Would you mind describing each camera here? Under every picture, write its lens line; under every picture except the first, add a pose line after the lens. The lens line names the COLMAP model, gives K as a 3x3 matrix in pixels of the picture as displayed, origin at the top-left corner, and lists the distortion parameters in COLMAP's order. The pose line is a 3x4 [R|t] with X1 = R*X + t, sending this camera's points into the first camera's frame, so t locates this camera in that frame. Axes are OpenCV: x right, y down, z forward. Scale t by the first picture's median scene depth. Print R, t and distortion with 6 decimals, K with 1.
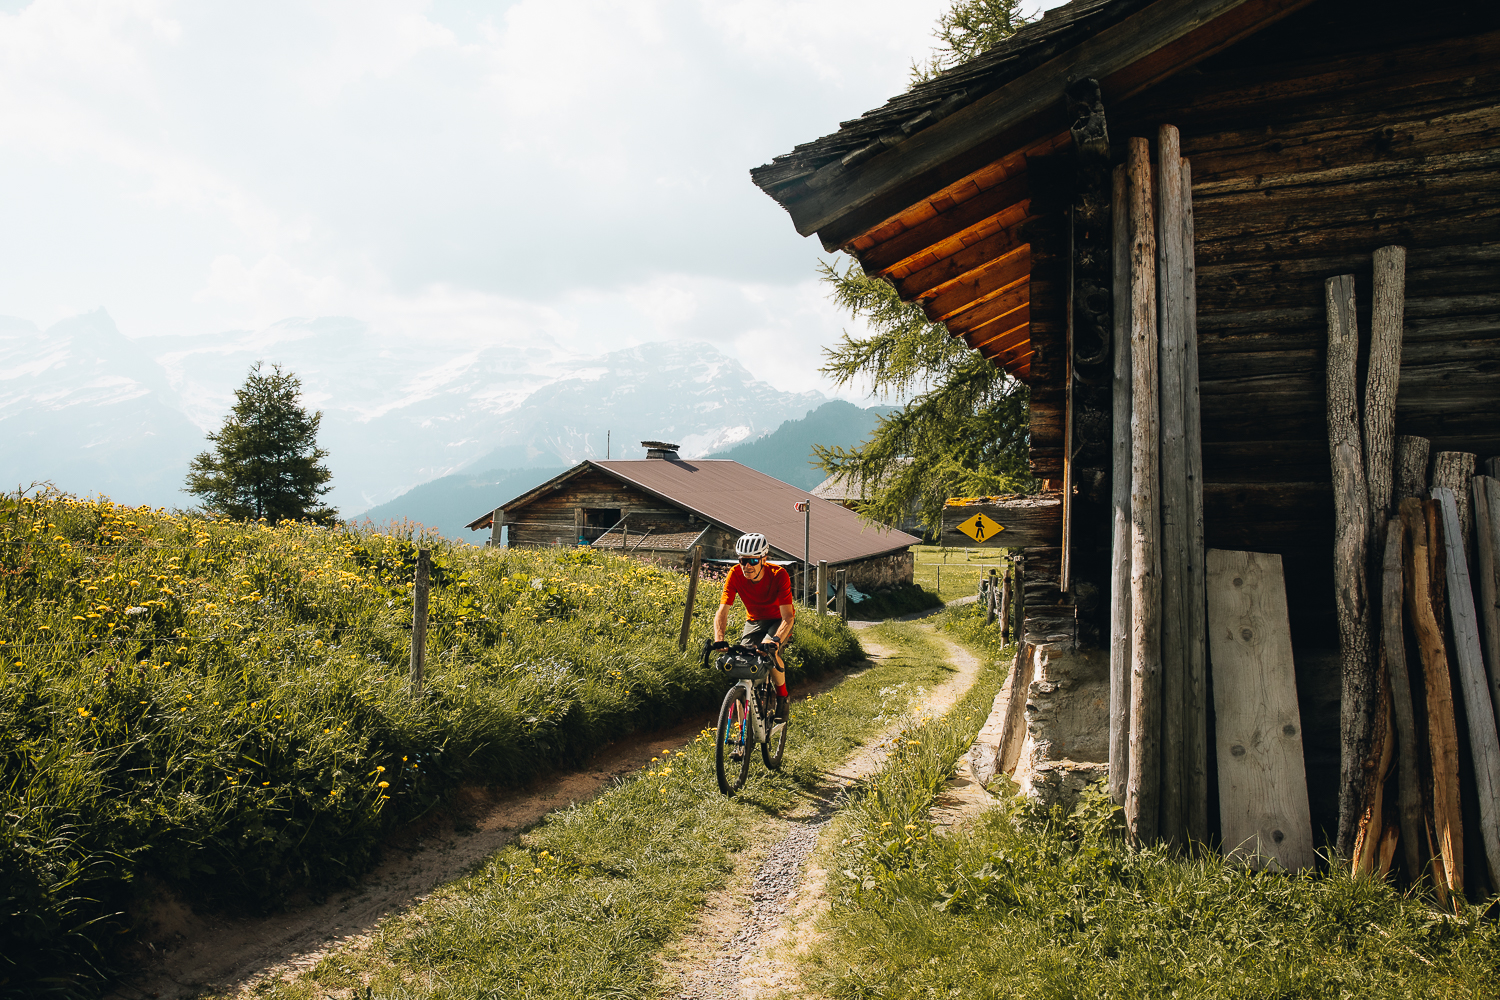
lens RADIAL K [[1057.5, 0, 752.1], [0, 1057.5, 492.5], [0, 0, 1]] dist [-0.093533, 0.071957]
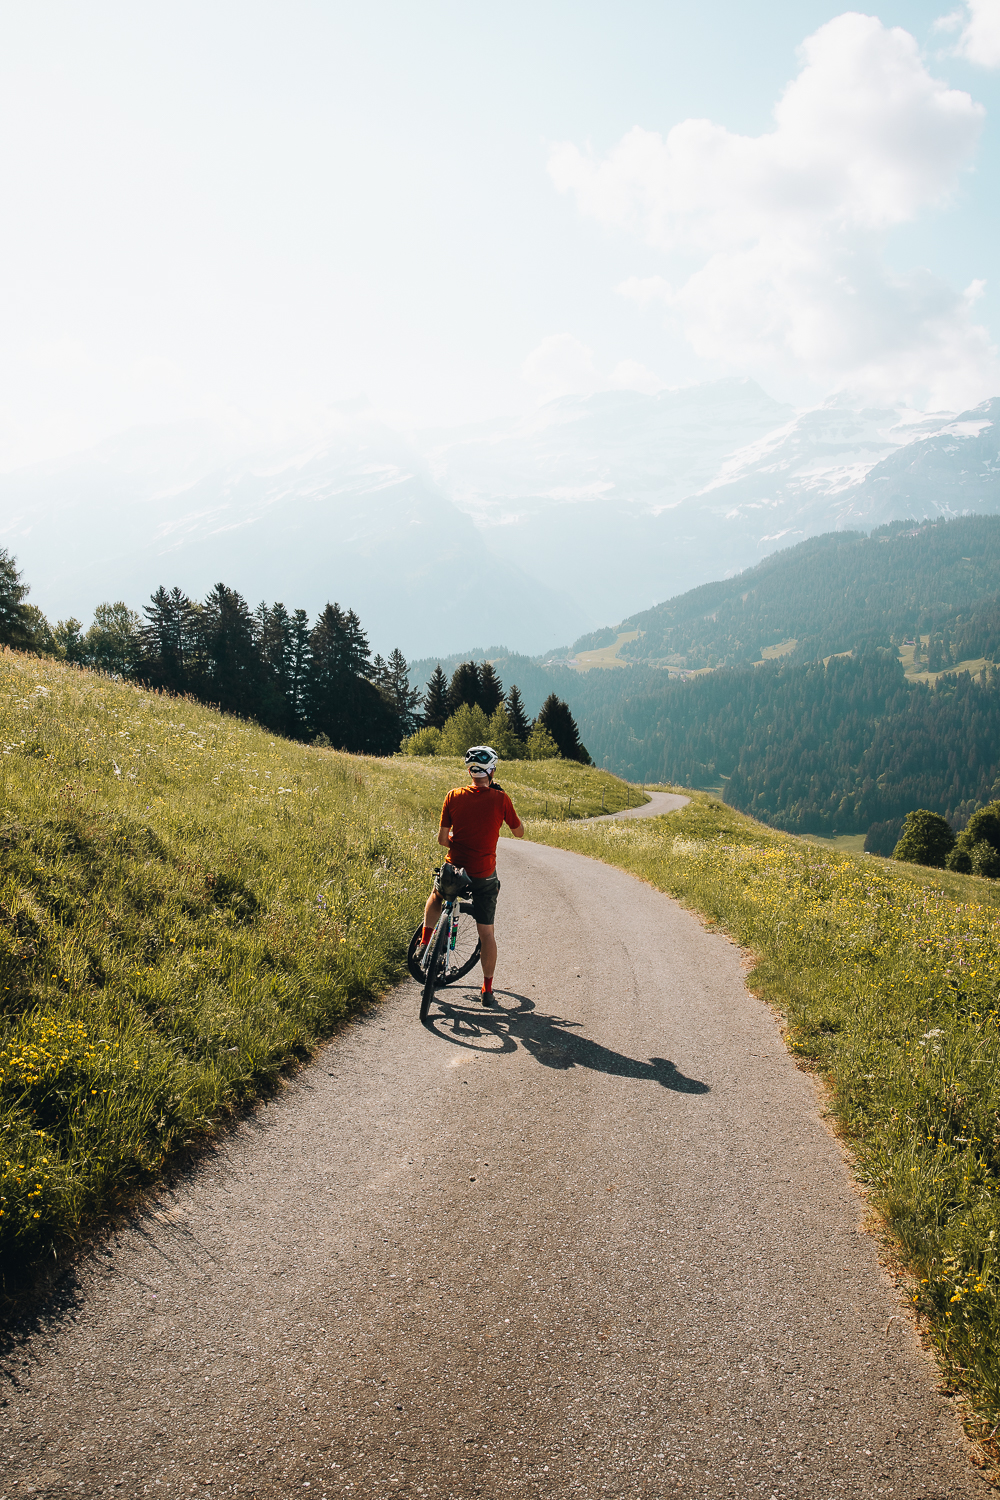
lens RADIAL K [[1132.6, 0, 498.4], [0, 1132.6, 765.0], [0, 0, 1]] dist [-0.074440, 0.041091]
pose [[0.902099, 0.039739, -0.429696, -0.102198], [0.004678, 0.994792, 0.101822, 0.034394], [0.431505, -0.093864, 0.897214, 0.160185]]
